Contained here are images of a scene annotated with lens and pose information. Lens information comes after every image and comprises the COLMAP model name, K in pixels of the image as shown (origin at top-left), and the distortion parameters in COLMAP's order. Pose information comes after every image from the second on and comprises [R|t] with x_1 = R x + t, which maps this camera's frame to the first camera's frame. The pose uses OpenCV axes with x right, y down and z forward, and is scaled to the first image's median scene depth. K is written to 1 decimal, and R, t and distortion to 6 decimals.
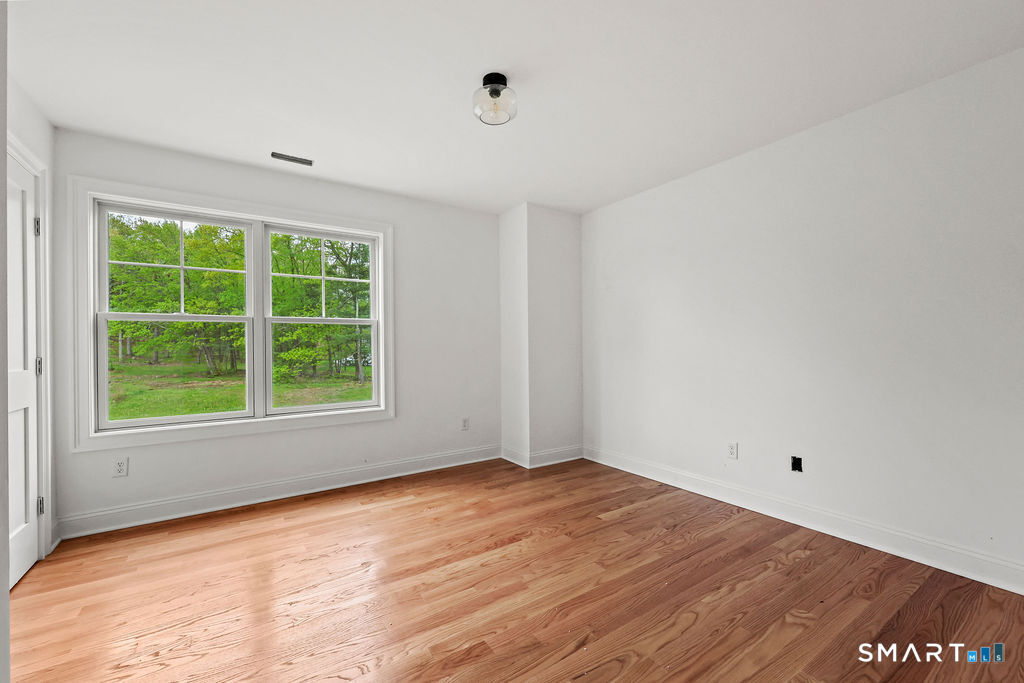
lens RADIAL K [[414.6, 0, 514.1], [0, 414.6, 340.8], [0, 0, 1]] dist [0.001653, -0.000018]
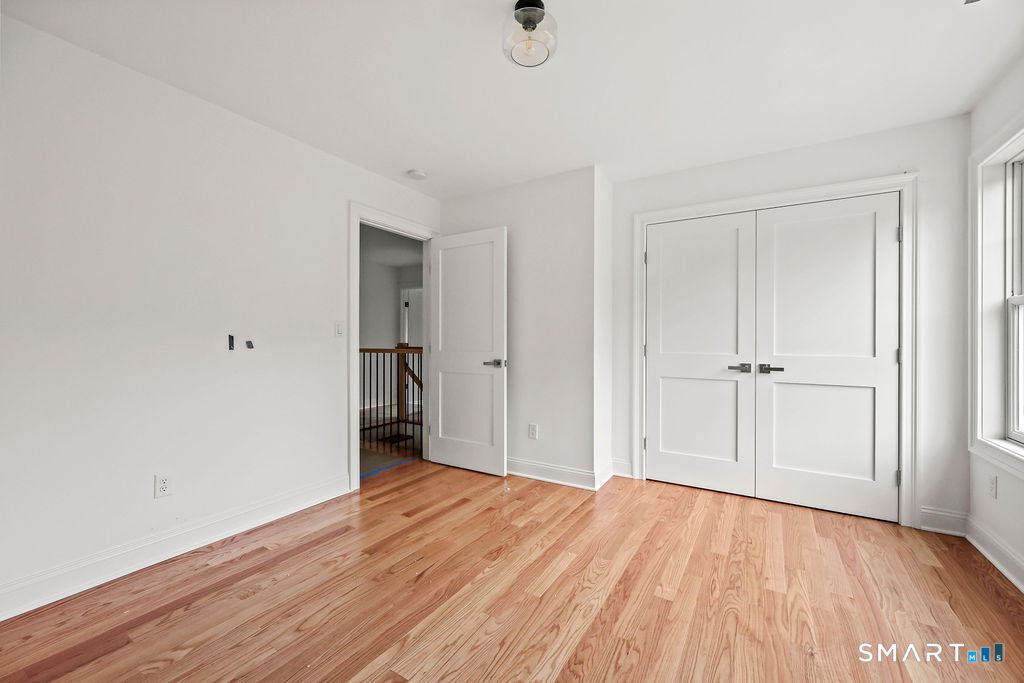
lens RADIAL K [[414.6, 0, 514.1], [0, 414.6, 340.8], [0, 0, 1]] dist [0.001653, -0.000018]
pose [[-0.909215, 0.009079, -0.416228, 0.240727], [0.009108, 0.999957, 0.001917, 0.008243], [0.416227, -0.002048, -0.909258, 1.297475]]
